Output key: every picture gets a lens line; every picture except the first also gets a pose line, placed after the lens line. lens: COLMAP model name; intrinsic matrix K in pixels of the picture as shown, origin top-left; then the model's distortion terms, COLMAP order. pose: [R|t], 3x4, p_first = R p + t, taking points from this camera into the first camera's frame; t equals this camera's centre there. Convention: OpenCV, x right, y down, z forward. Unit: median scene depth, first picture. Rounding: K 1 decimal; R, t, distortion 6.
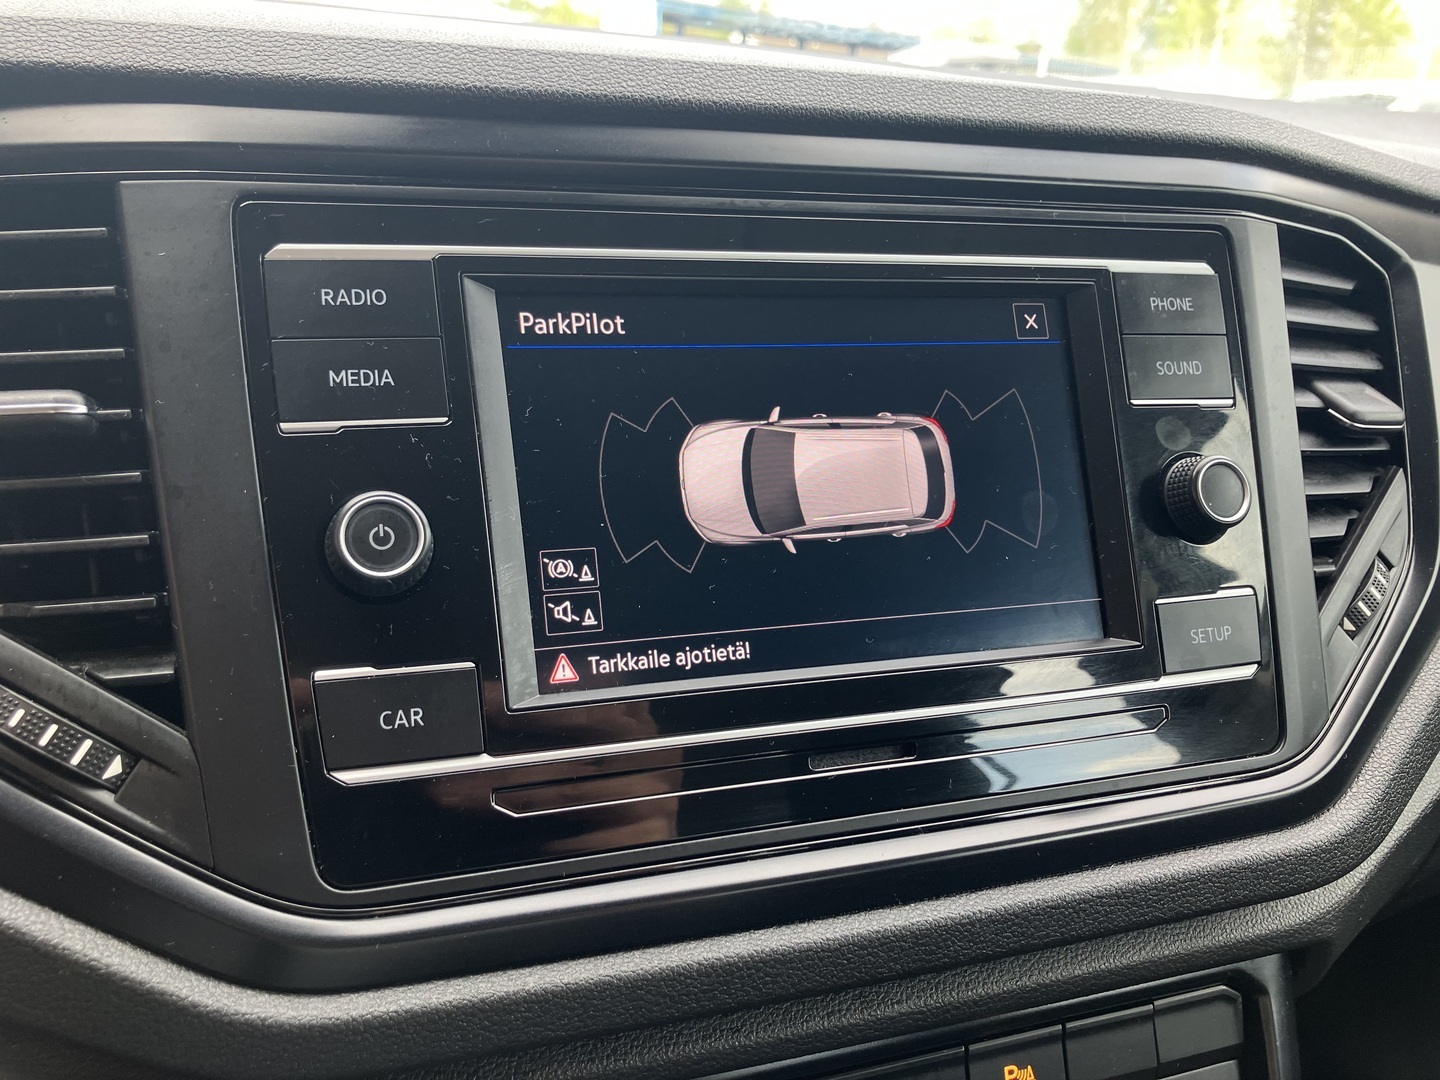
lens RADIAL K [[1158.9, 0, 719.4], [0, 1158.9, 540.0], [0, 0, 1]] dist [0.019779, 0.014088]
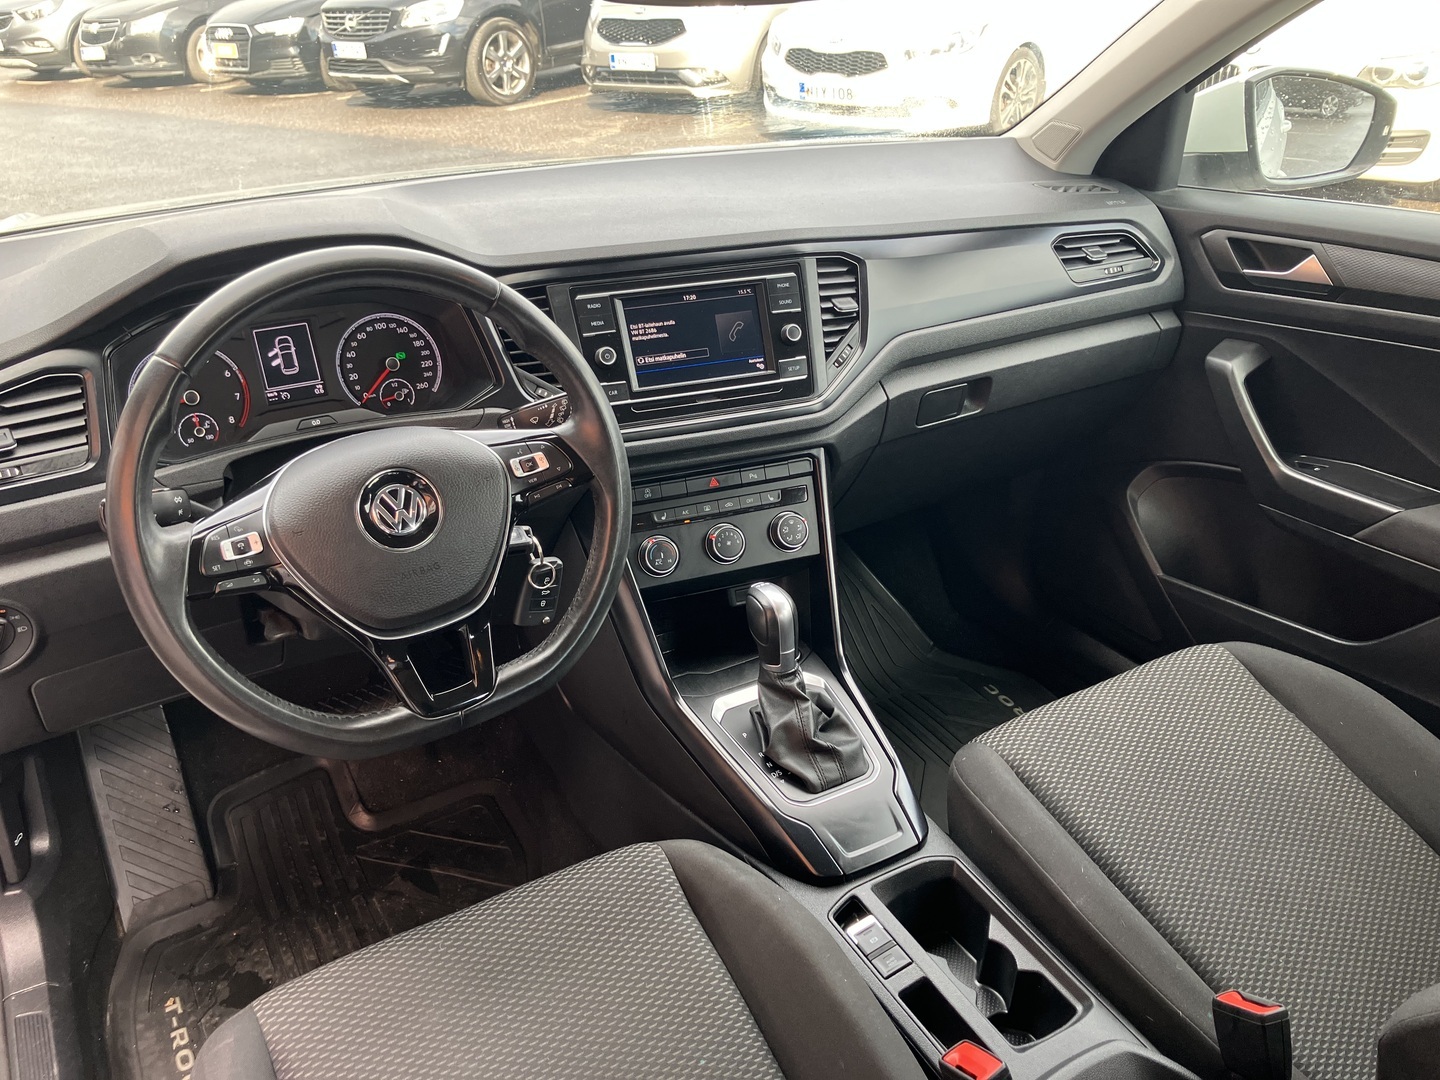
lens RADIAL K [[1158.9, 0, 719.0], [0, 1158.9, 539.4], [0, 0, 1]] dist [0.019779, 0.014088]
pose [[0.996292, -0.073682, 0.044420, -0.065135], [0.066176, 0.986218, 0.151643, 0.035981], [-0.054981, -0.148141, 0.987437, -2.904855]]
